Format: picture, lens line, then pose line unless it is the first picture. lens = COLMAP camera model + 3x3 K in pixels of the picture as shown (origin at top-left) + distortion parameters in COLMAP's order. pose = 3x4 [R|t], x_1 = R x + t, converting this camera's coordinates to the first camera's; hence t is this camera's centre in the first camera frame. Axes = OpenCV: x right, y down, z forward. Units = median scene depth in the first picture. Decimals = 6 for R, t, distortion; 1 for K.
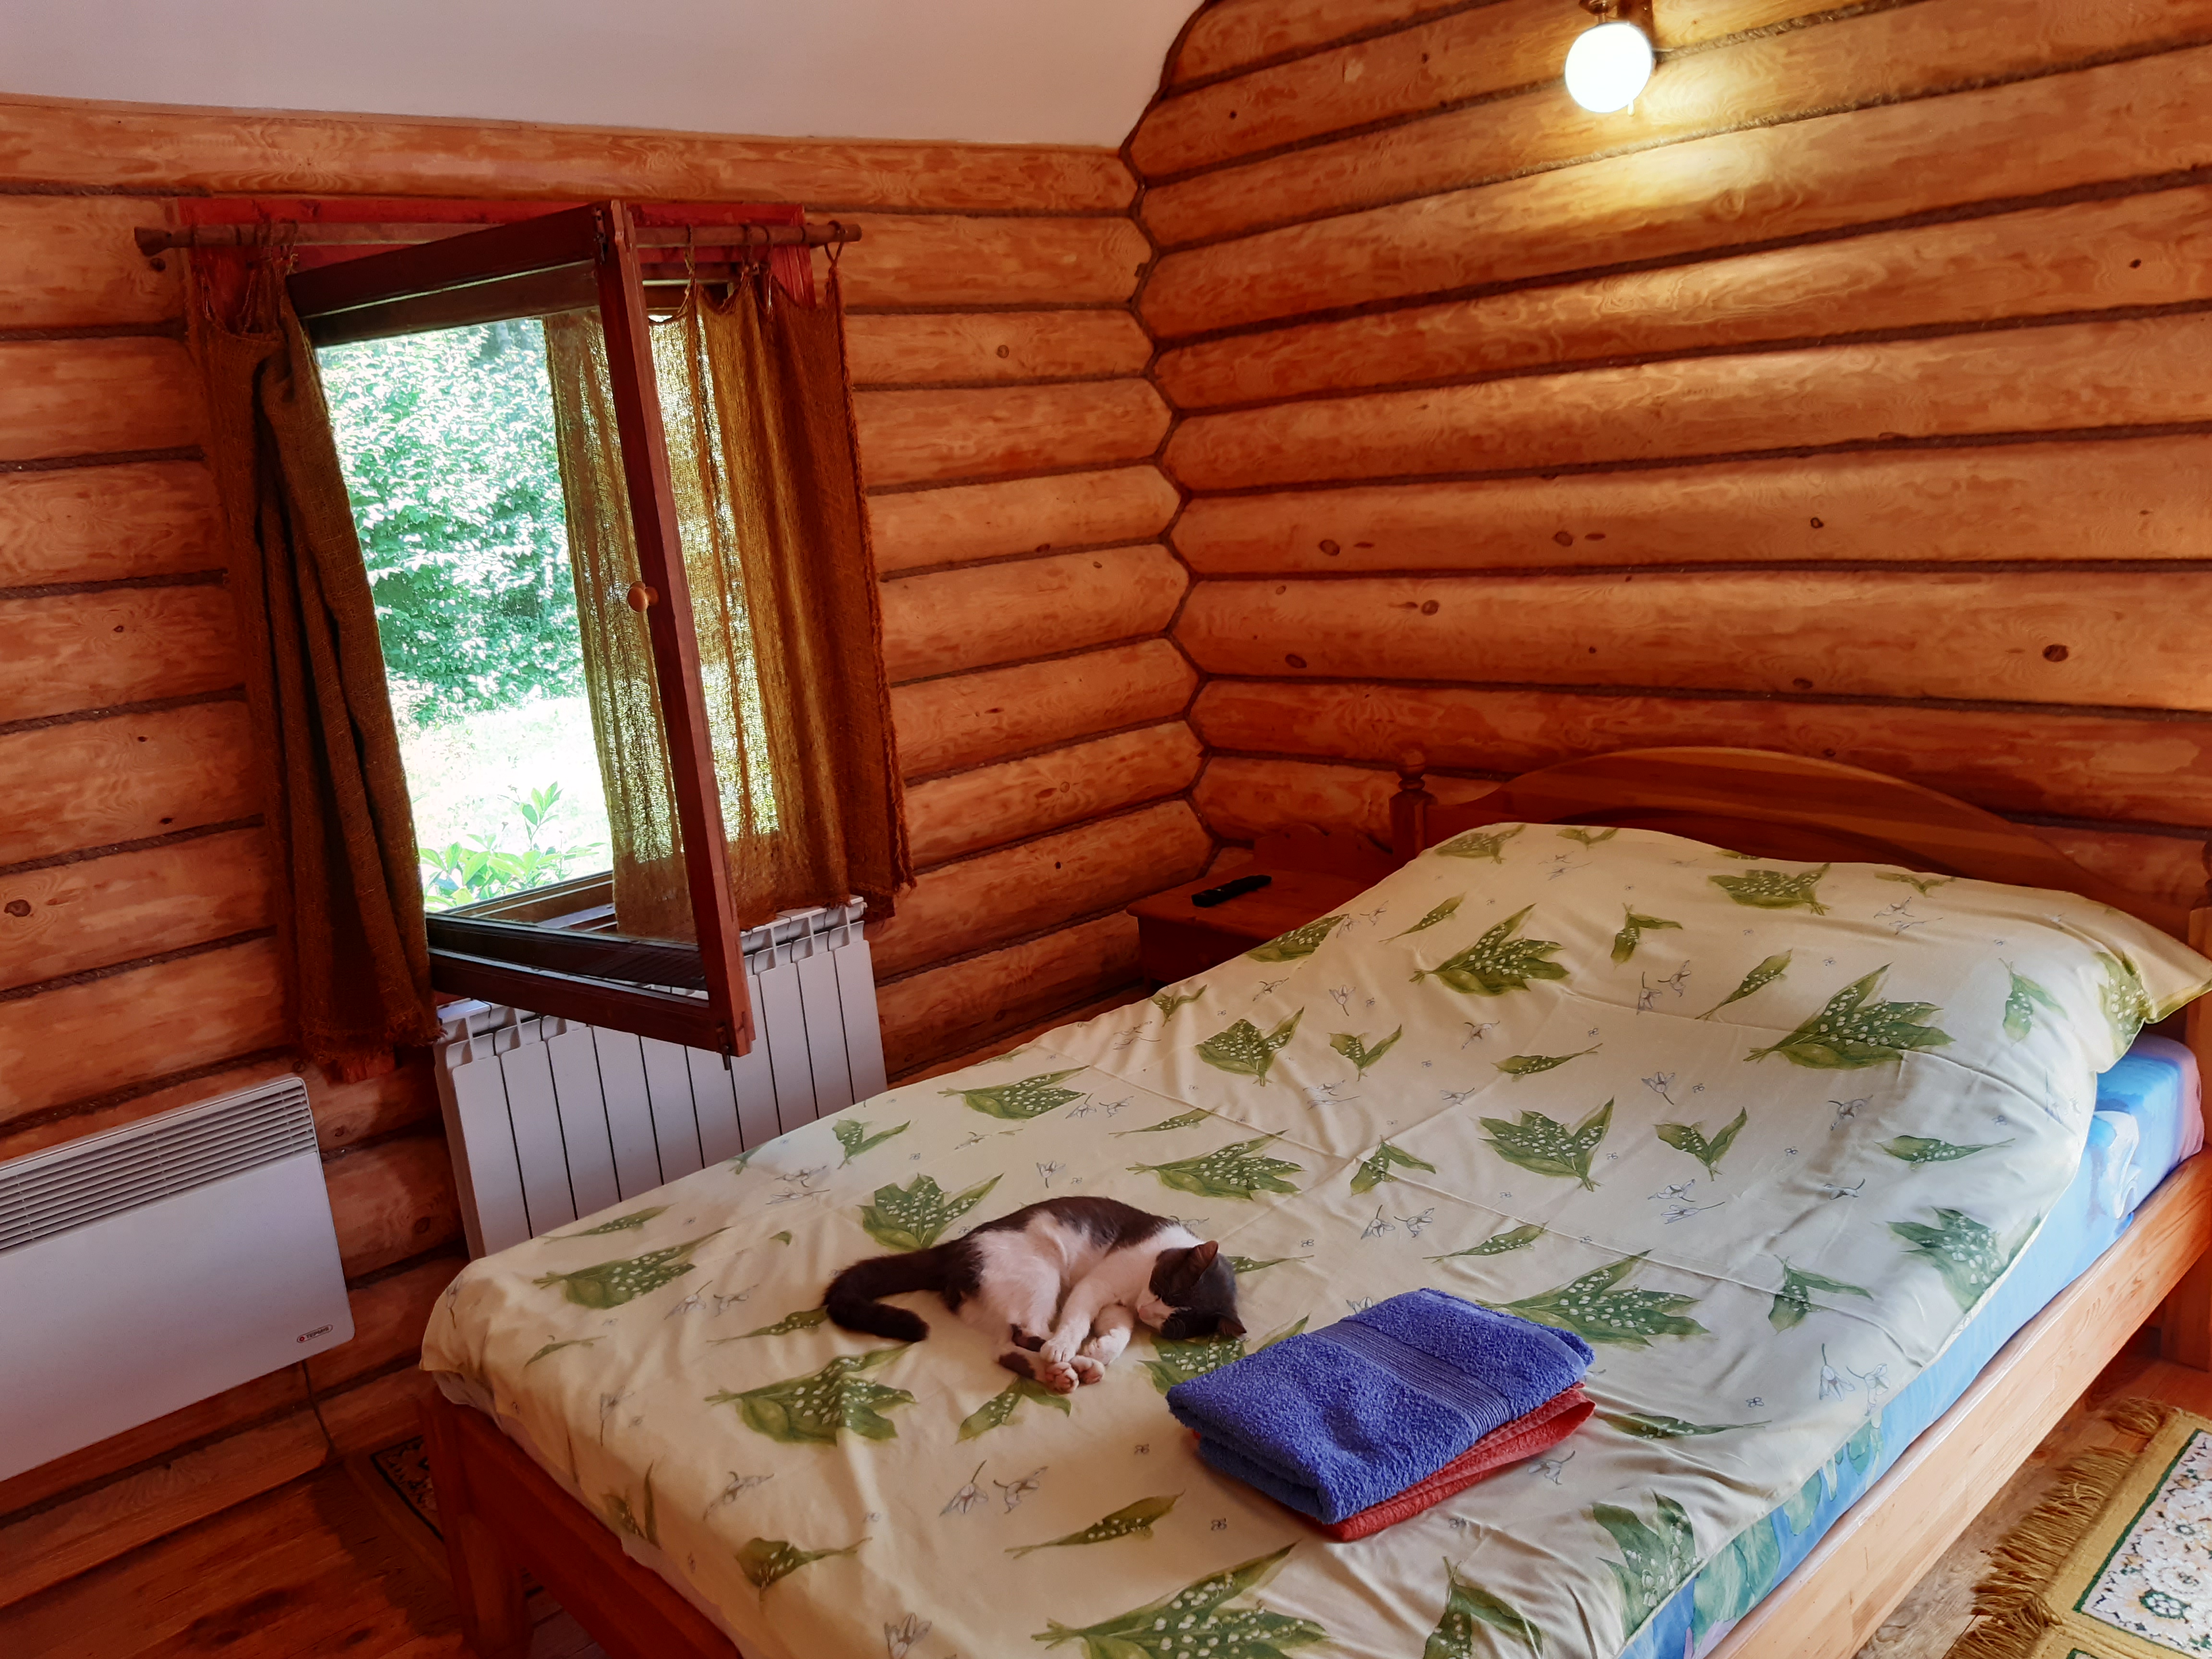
lens RADIAL K [[1678.1, 0, 1106.0], [0, 1678.1, 829.5], [0, 0, 1]] dist [-0.003815, -0.001220]
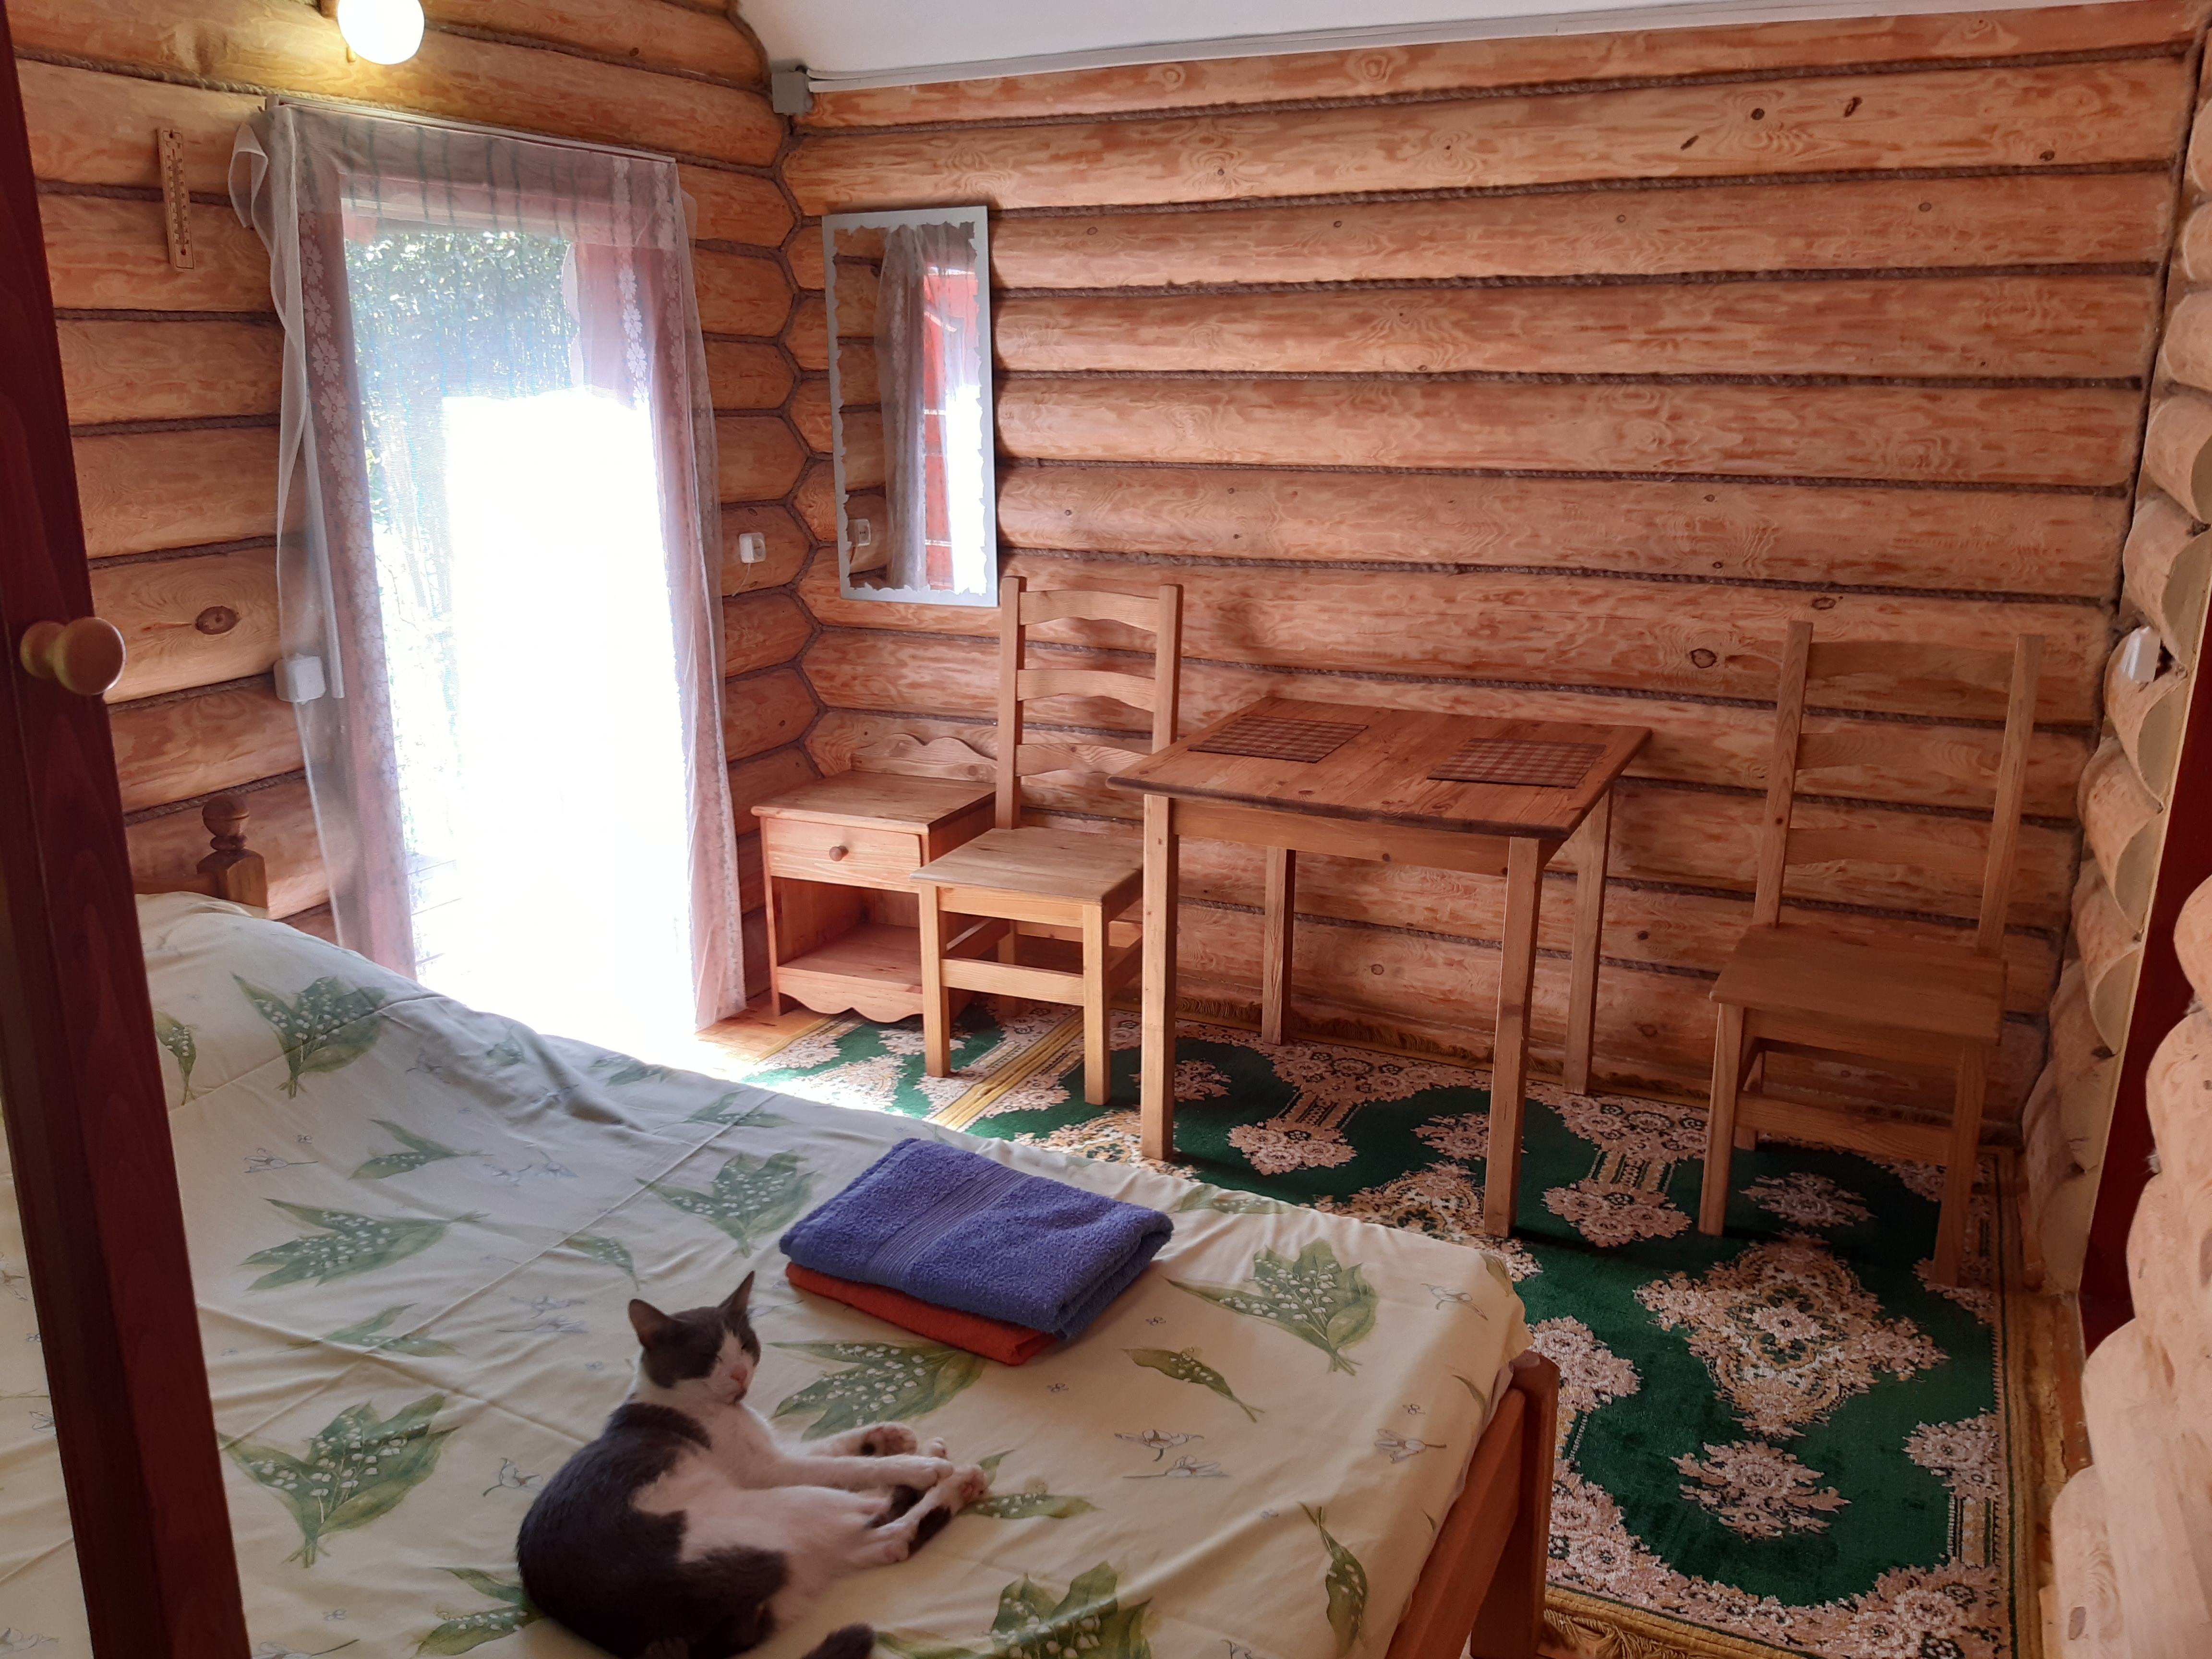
lens RADIAL K [[1678.1, 0, 1106.0], [0, 1678.1, 829.5], [0, 0, 1]] dist [-0.003815, -0.001220]
pose [[-0.364104, -0.166983, 0.916267, -0.745418], [0.242097, 0.933009, 0.266238, -0.168571], [-0.899343, 0.318764, -0.299286, 1.044833]]
